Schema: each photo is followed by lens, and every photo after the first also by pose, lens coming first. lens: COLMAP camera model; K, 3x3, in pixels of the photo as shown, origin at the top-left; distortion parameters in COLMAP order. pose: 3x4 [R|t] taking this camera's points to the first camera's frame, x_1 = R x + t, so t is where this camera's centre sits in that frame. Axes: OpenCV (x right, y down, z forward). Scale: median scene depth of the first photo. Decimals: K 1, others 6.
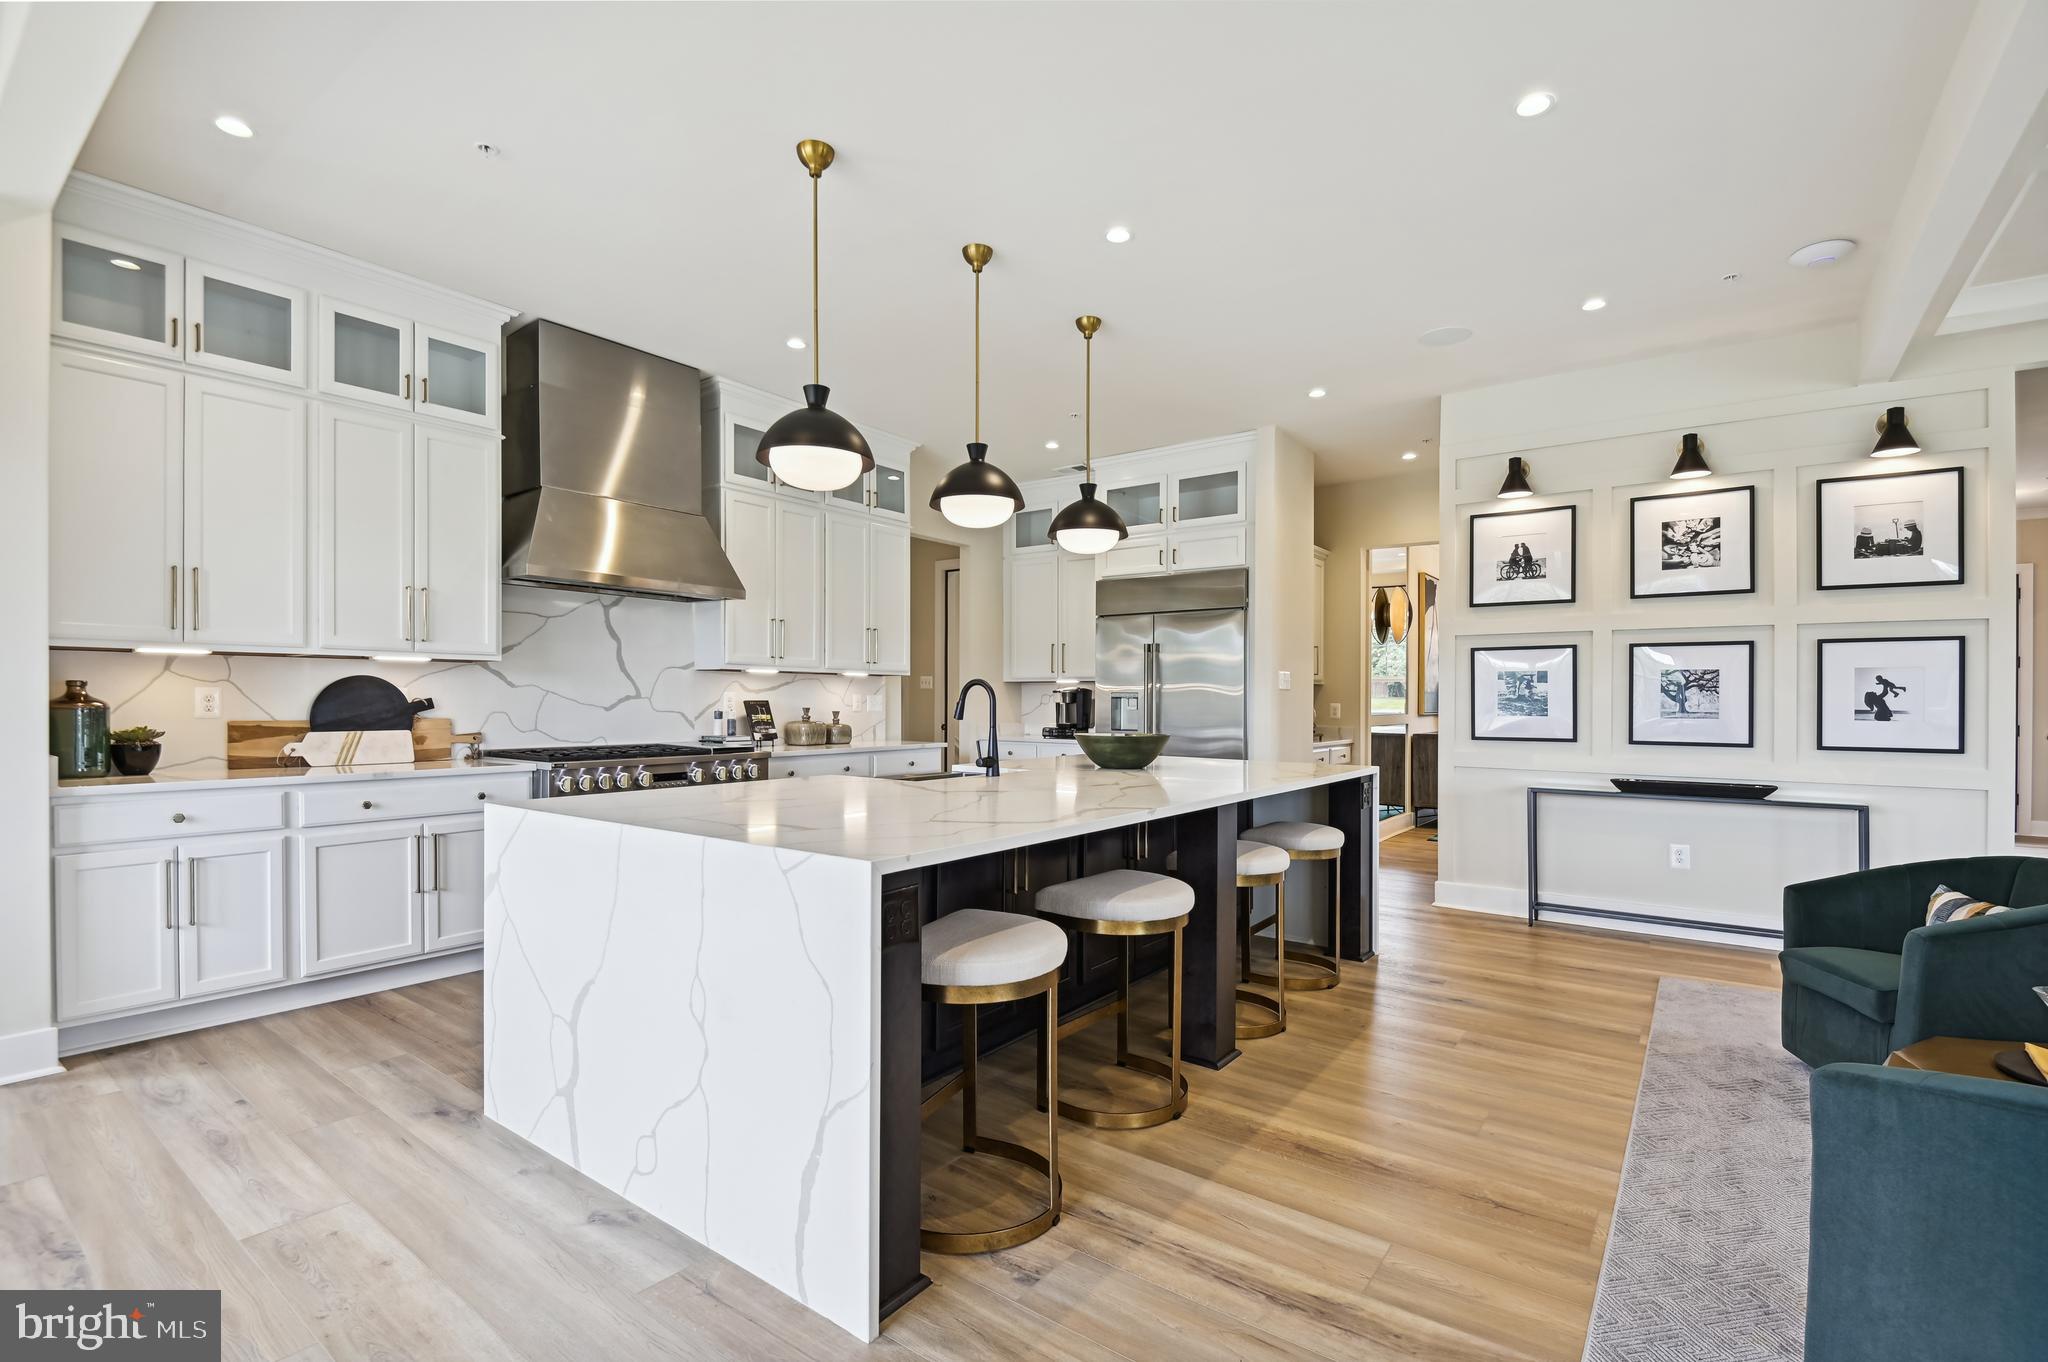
lens RADIAL K [[918.5, 0, 1024.4], [0, 918.5, 689.2], [0, 0, 1]] dist [-0.012325, -0.000761]
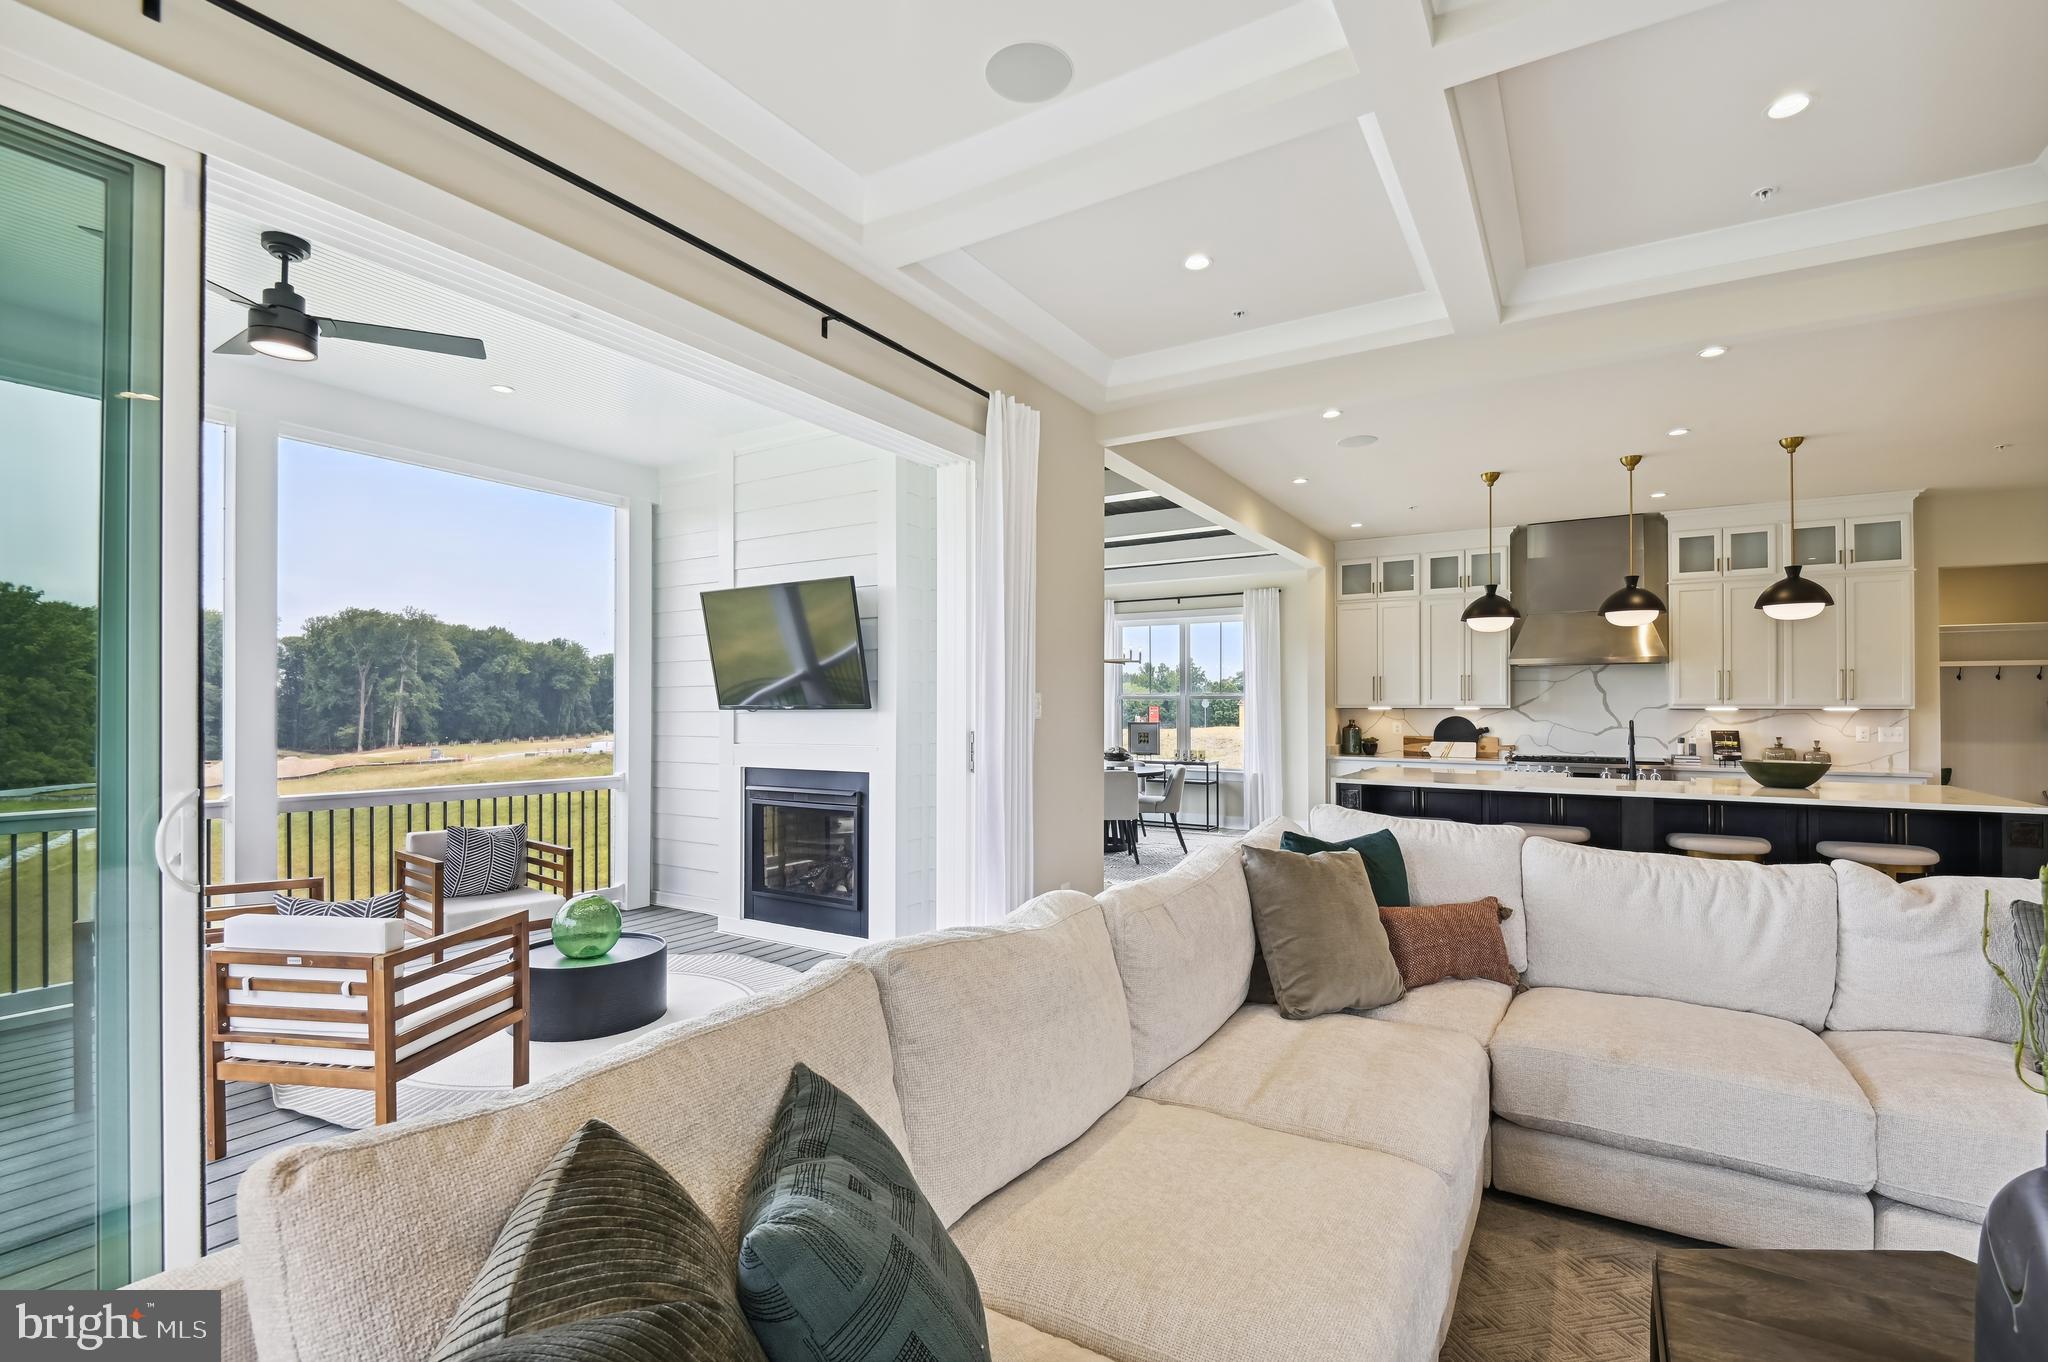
lens RADIAL K [[918.5, 0, 1023.3], [0, 918.5, 702.0], [0, 0, 1]] dist [-0.012325, -0.000761]
pose [[0.093468, -0.015837, -0.995496, 1.317142], [0.005071, 0.999868, -0.015430, -0.020285], [0.995609, -0.003606, 0.093536, -0.220054]]
